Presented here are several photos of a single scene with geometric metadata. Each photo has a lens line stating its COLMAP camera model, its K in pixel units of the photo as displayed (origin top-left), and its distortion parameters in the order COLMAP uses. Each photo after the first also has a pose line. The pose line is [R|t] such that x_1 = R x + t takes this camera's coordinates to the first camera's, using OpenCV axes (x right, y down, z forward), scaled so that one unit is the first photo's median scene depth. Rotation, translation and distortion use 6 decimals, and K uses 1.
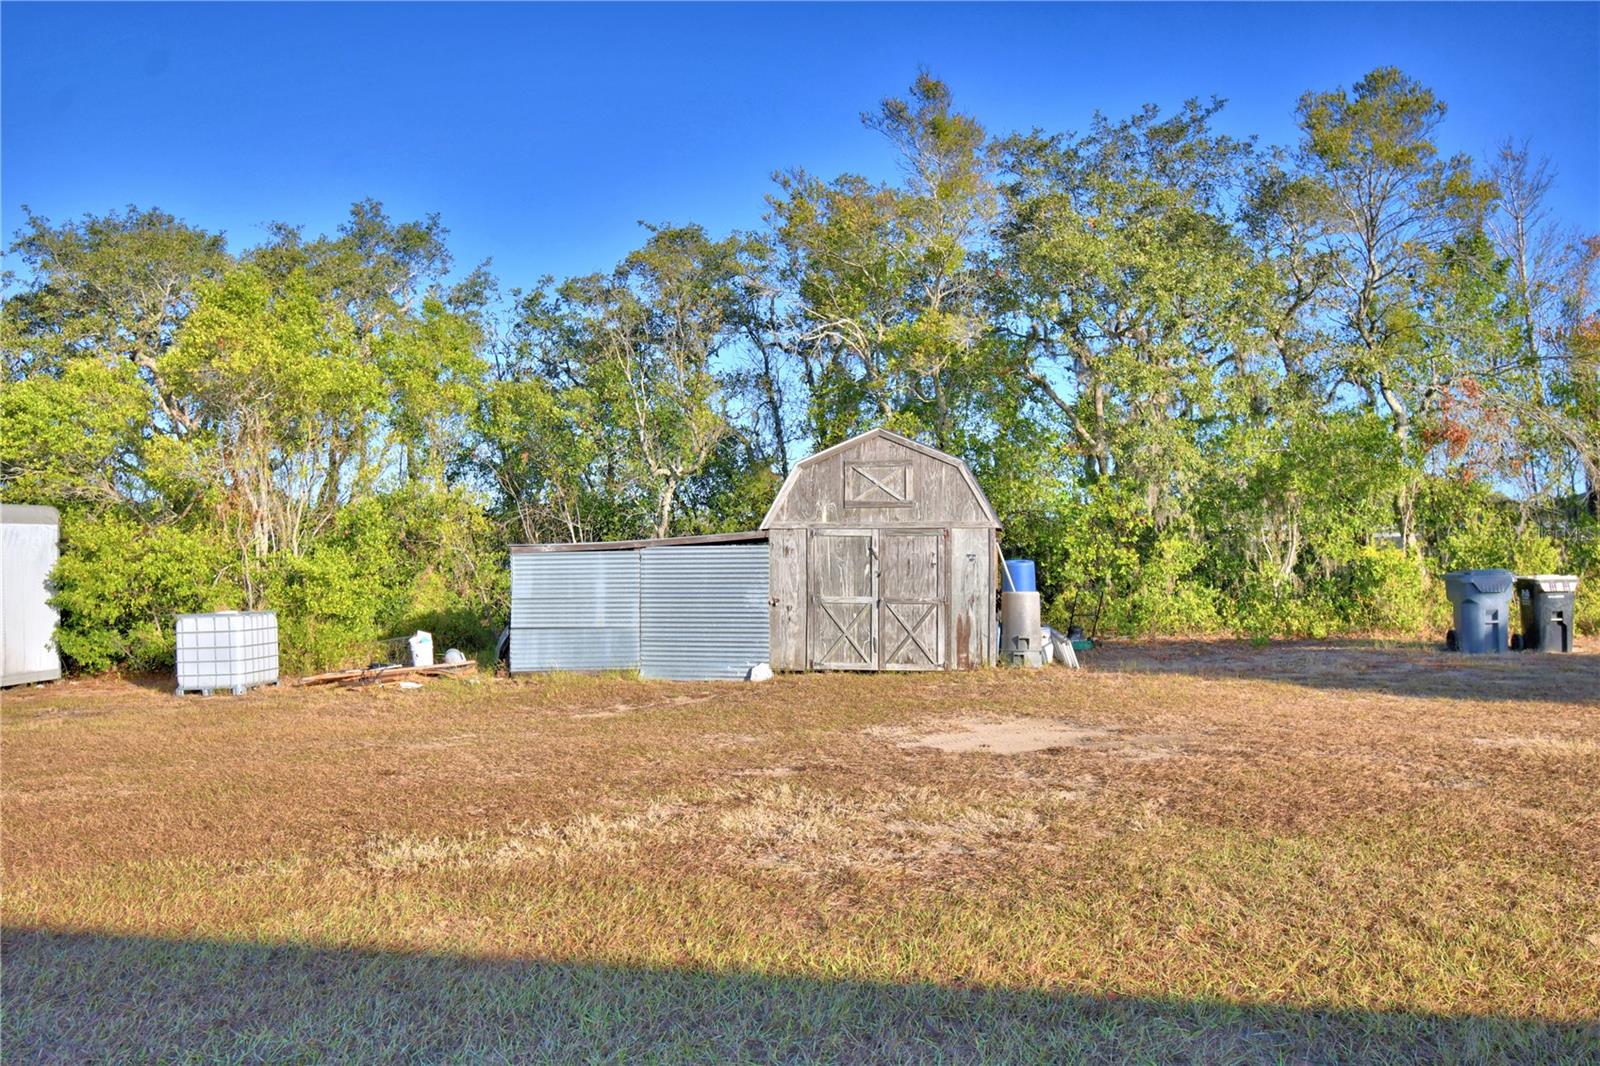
lens RADIAL K [[1305.5, 0, 790.7], [0, 1305.5, 539.2], [0, 0, 1]] dist [0.000722, -0.007017]
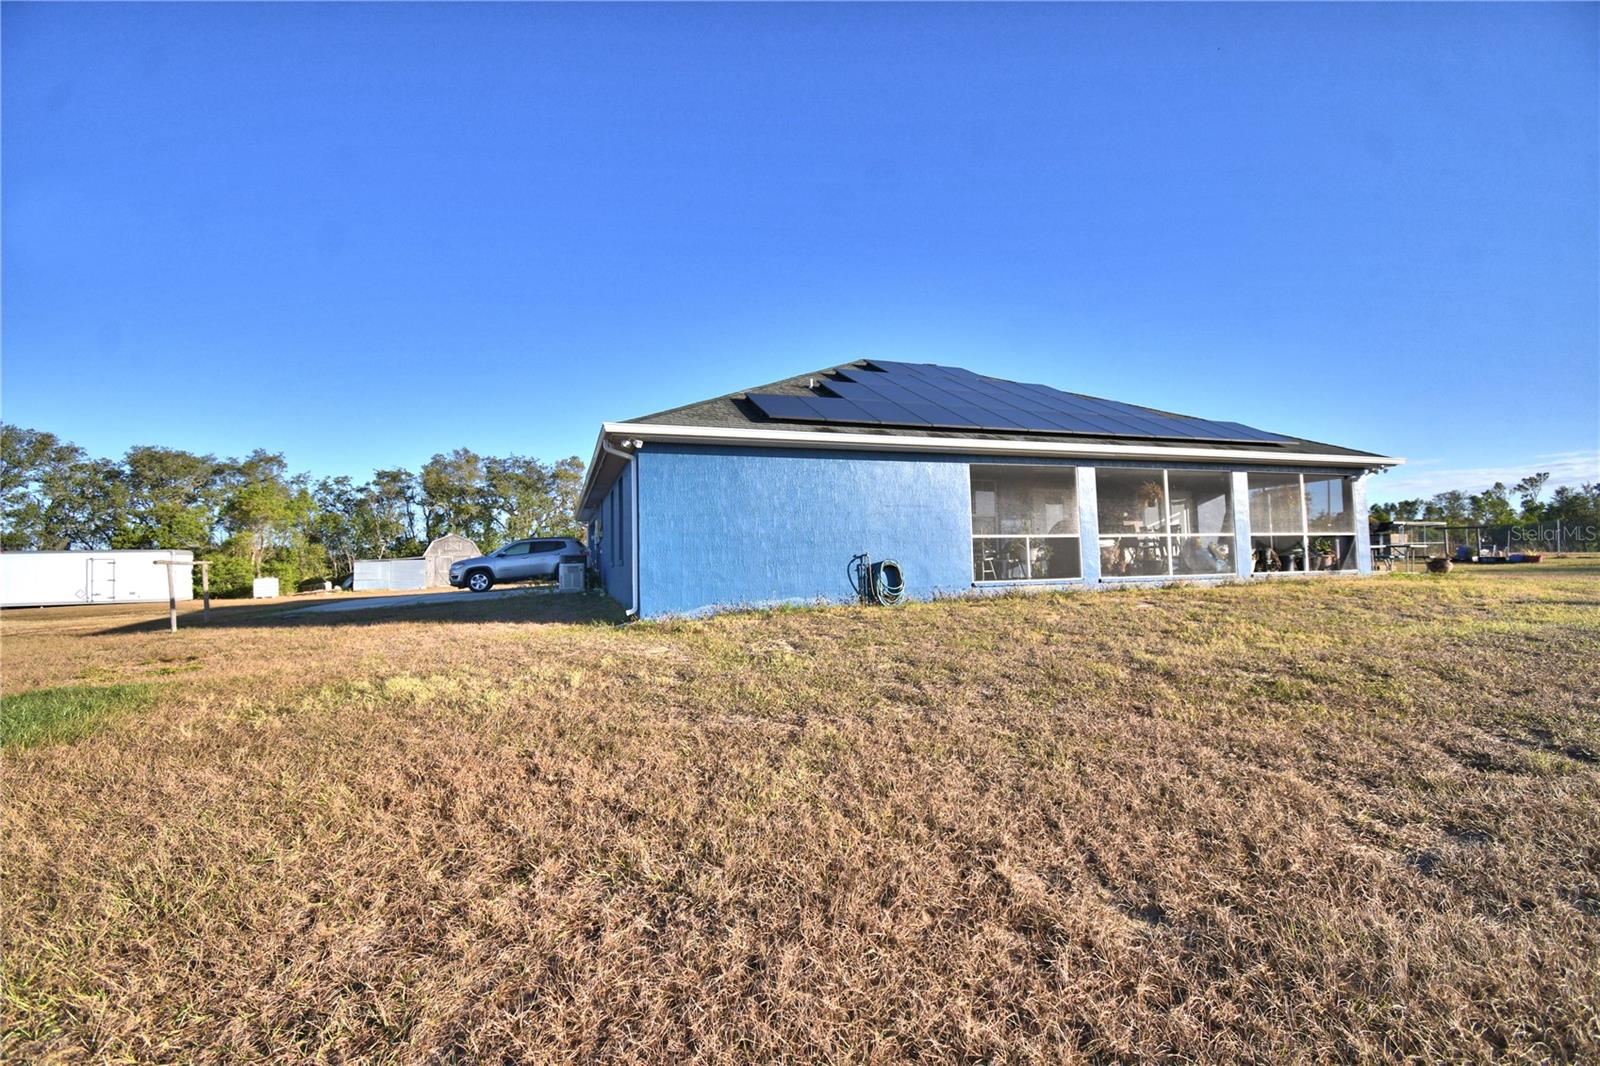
lens RADIAL K [[705.8, 0, 797.2], [0, 705.8, 539.4], [0, 0, 1]] dist [0.015083, -0.019670]
pose [[0.847782, 0.011413, 0.530222, -0.175286], [0.003150, 0.999642, -0.026554, 0.002900], [-0.530336, 0.024182, 0.847443, -1.346554]]
